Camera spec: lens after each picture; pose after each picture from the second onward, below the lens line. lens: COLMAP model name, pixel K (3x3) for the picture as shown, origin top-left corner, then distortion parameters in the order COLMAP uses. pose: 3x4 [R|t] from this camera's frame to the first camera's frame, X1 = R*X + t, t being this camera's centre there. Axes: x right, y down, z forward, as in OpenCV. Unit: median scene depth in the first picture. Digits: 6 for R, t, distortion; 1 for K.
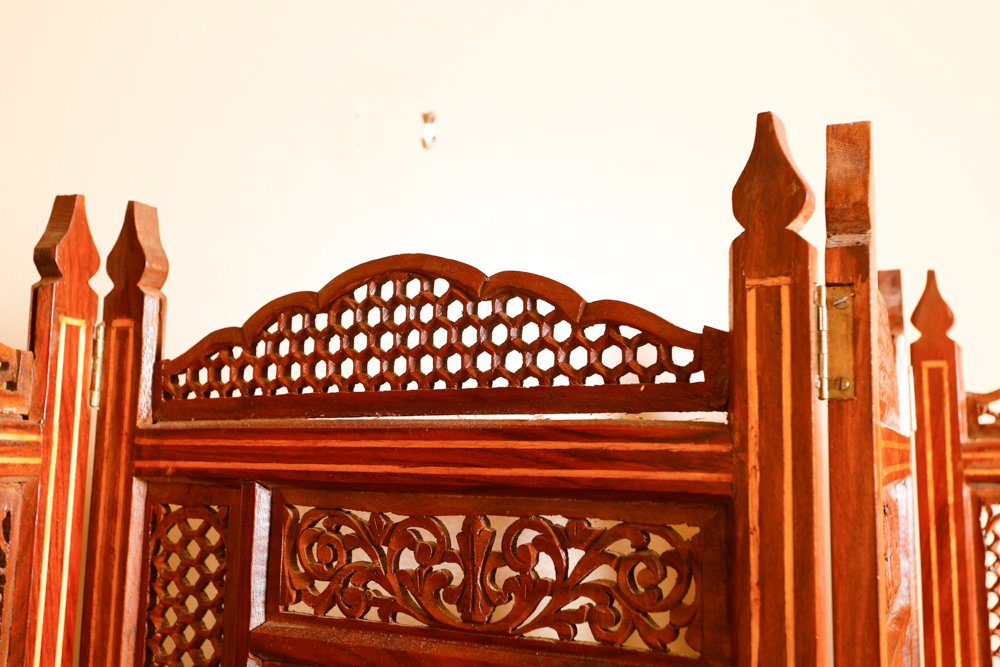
lens RADIAL K [[1078.5, 0, 505.7], [0, 1078.5, 336.5], [0, 0, 1]] dist [0.040355, 0.000000]
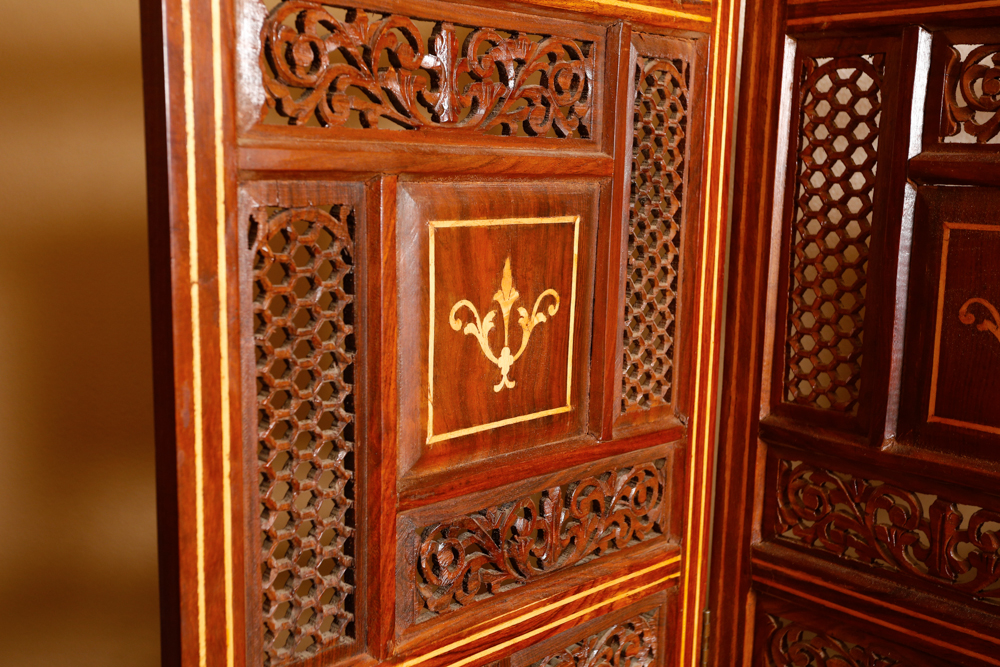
lens RADIAL K [[1078.5, 0, 495.9], [0, 1078.5, 332.7], [0, 0, 1]] dist [0.040355, 0.000000]
pose [[0.945095, 0.055475, -0.322052, -0.306643], [0.035211, 0.962464, 0.269117, 0.141105], [0.324892, -0.265681, 0.907666, -0.266074]]
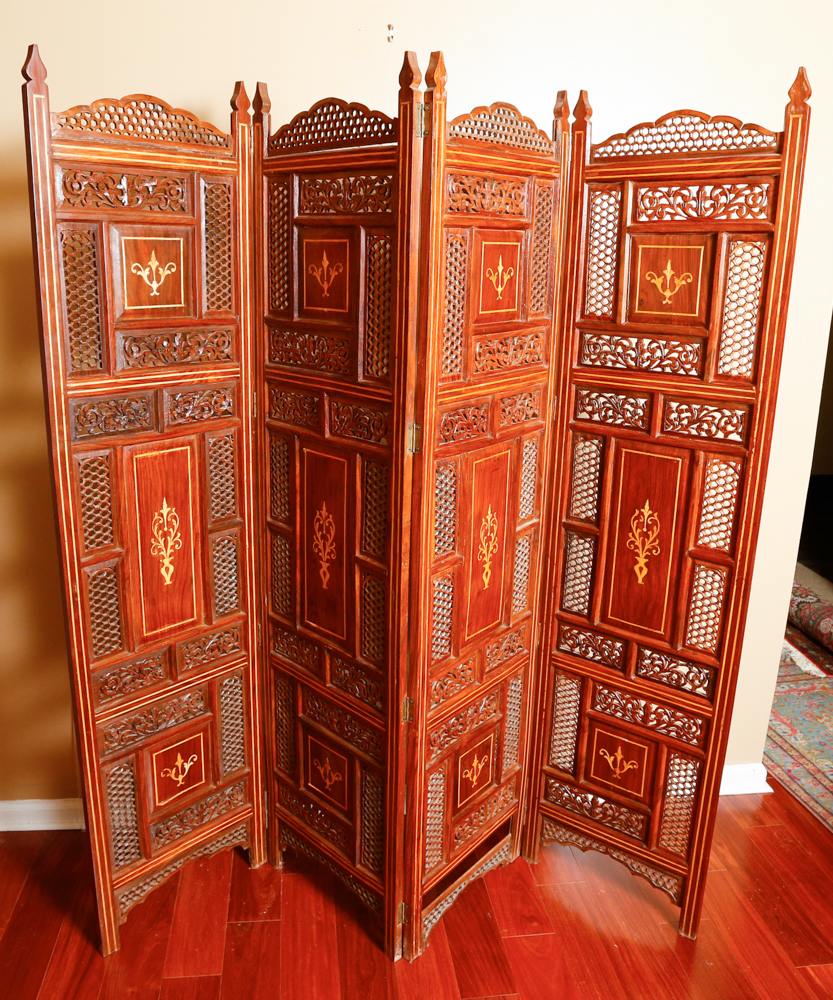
lens RADIAL K [[856.7, 0, 389.3], [0, 856.7, 479.9], [0, 0, 1]] dist [-0.086803, 0.049230]
pose [[0.951578, 0.085688, -0.295224, 1.027537], [0.029782, 0.930151, 0.365967, 0.078514], [0.305962, -0.357038, 0.882559, -1.761299]]
